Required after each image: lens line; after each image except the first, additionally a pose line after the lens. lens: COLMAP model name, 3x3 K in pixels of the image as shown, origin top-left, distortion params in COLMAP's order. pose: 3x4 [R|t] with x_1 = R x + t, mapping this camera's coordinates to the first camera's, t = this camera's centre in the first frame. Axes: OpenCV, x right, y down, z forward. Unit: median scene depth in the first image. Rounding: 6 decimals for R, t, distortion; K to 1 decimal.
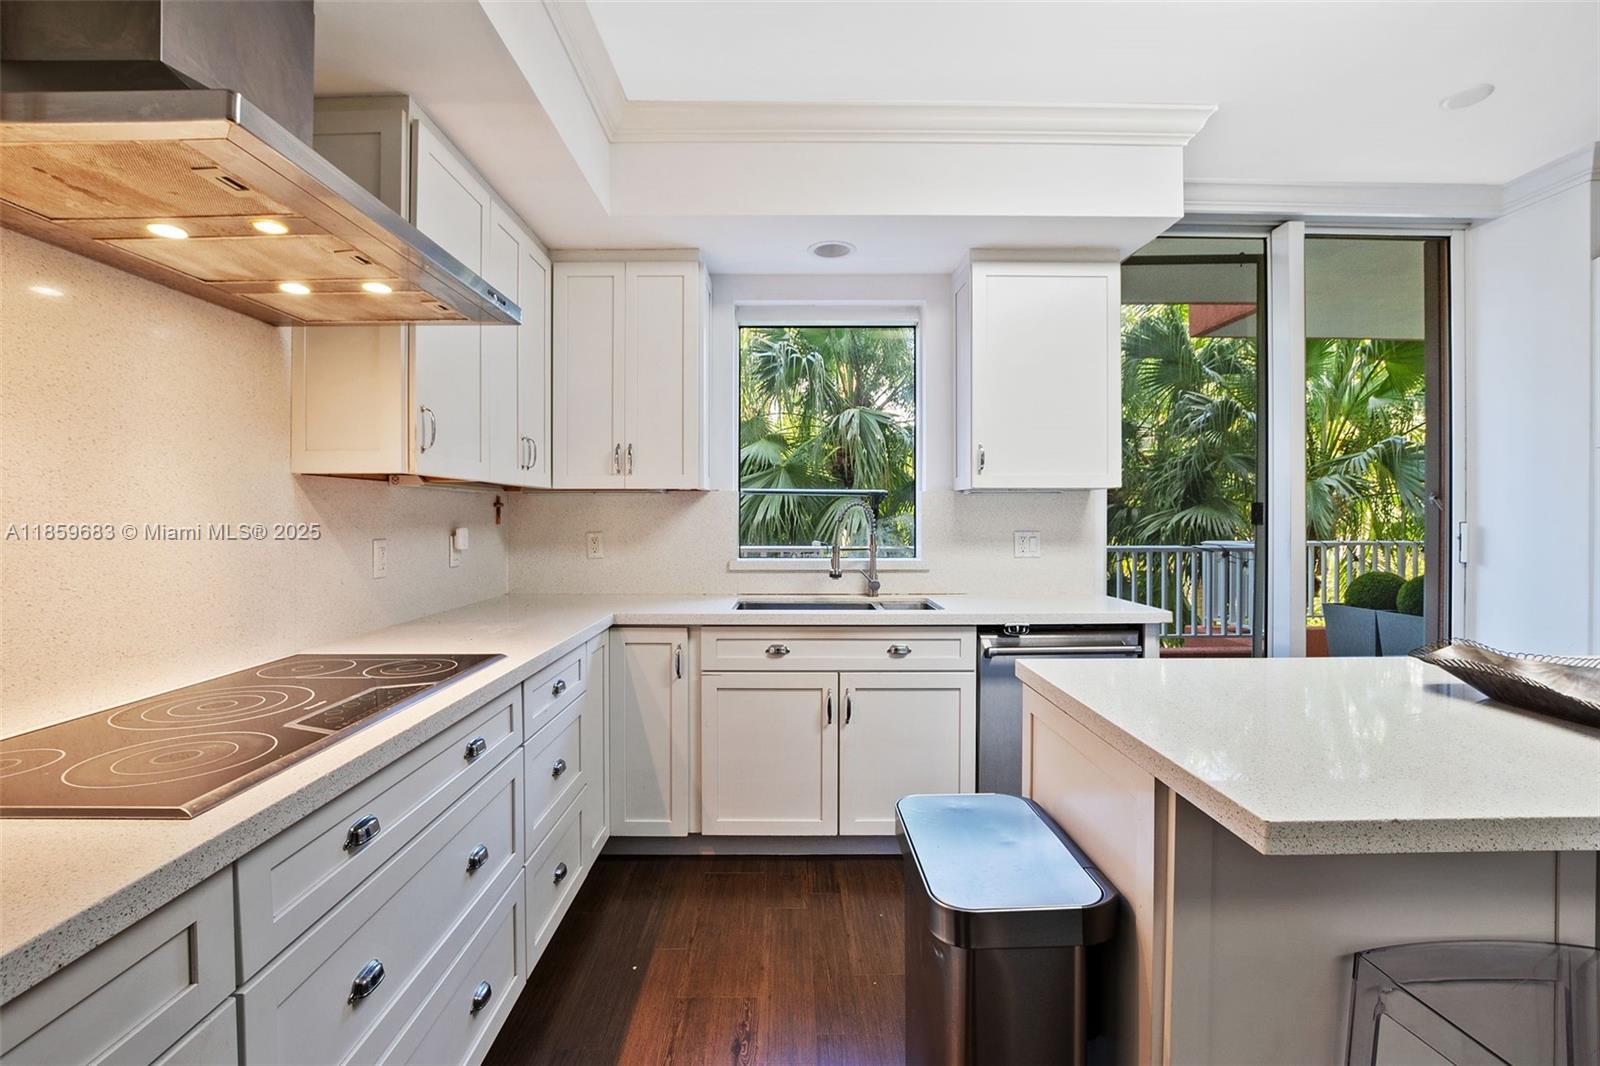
lens RADIAL K [[738.6, 0, 794.1], [0, 738.6, 502.9], [0, 0, 1]] dist [-0.028882, 0.000217]
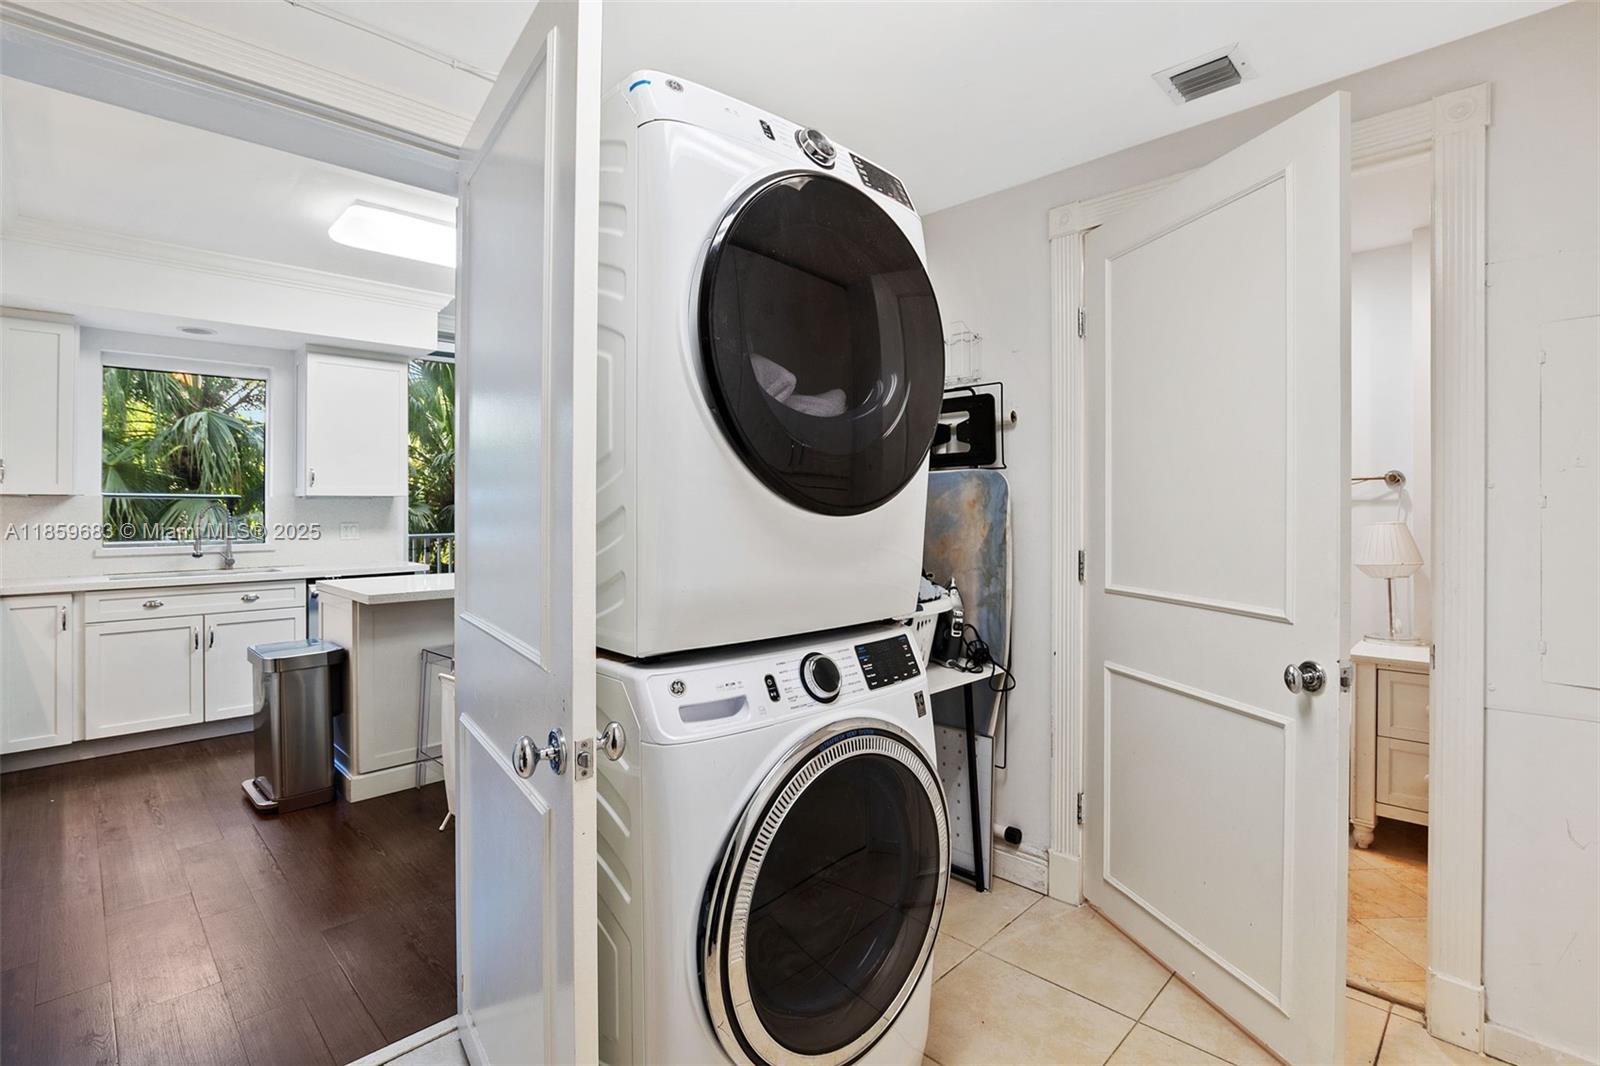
lens RADIAL K [[738.6, 0, 794.1], [0, 738.6, 502.9], [0, 0, 1]] dist [-0.028882, 0.000217]
pose [[0.711191, 0.001956, 0.702996, -0.105637], [-0.002990, 0.999996, 0.000243, -0.007661], [-0.702992, -0.002274, 0.711194, -0.792126]]
